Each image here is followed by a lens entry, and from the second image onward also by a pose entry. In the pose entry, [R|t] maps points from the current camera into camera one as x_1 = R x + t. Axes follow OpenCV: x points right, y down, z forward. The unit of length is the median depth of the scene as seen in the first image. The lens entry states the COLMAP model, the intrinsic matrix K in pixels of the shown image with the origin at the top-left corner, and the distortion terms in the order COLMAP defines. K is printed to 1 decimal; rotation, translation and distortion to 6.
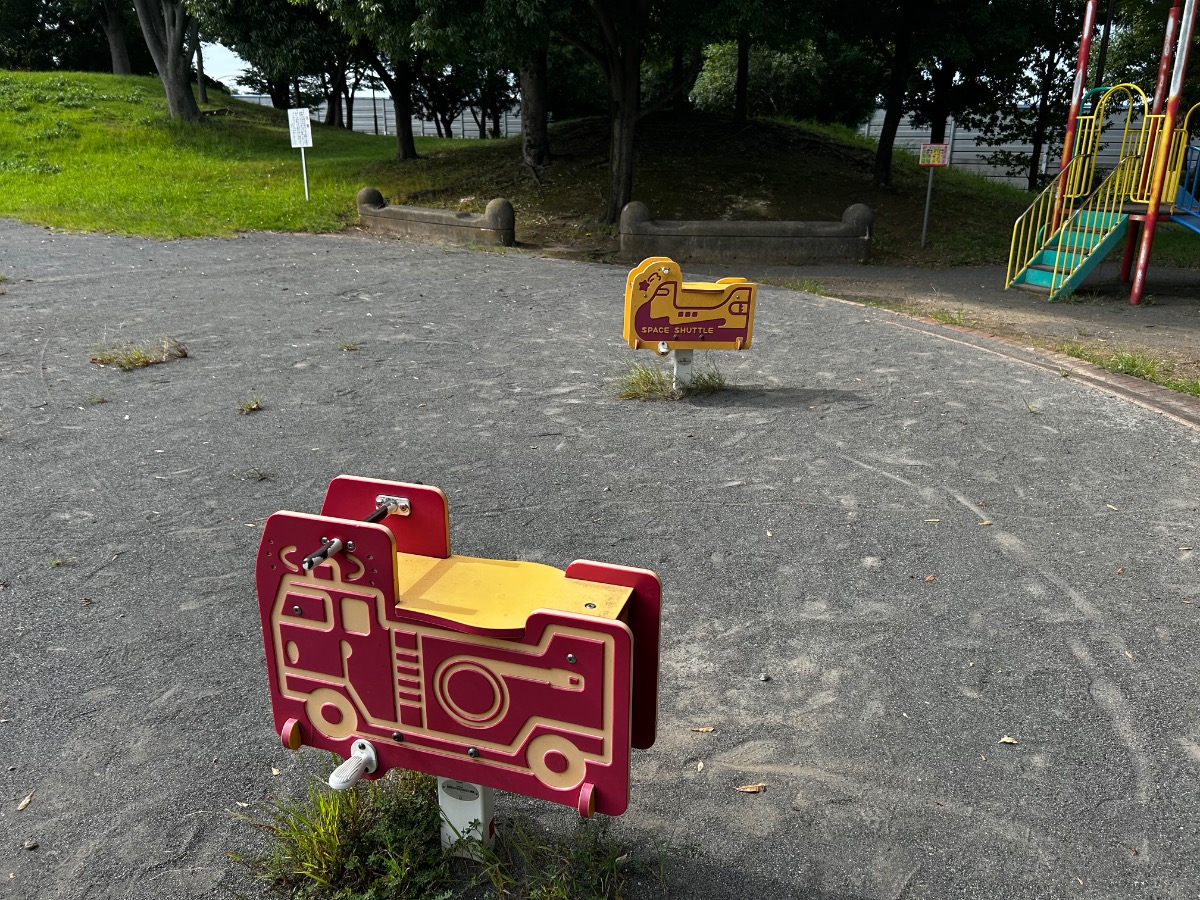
lens RADIAL K [[909.4, 0, 599.3], [0, 909.4, 448.8], [0, 0, 1]] dist [0.008045, -0.004795]
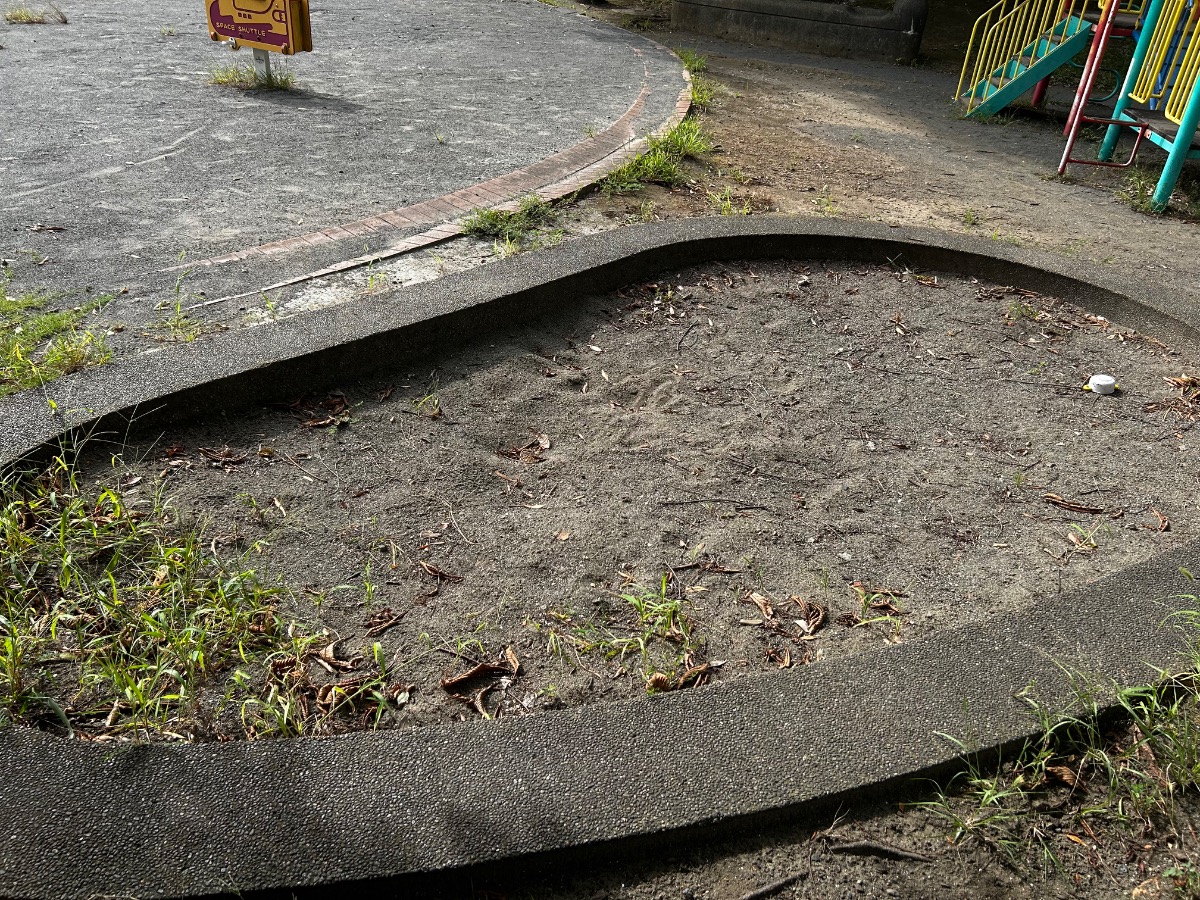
lens RADIAL K [[909.4, 0, 599.7], [0, 909.4, 452.1], [0, 0, 1]] dist [0.008045, -0.004795]
pose [[0.882232, 0.290969, -0.370139, 0.580364], [-0.209083, 0.946524, 0.245717, 0.003758], [0.421841, -0.139390, 0.895891, 0.007262]]
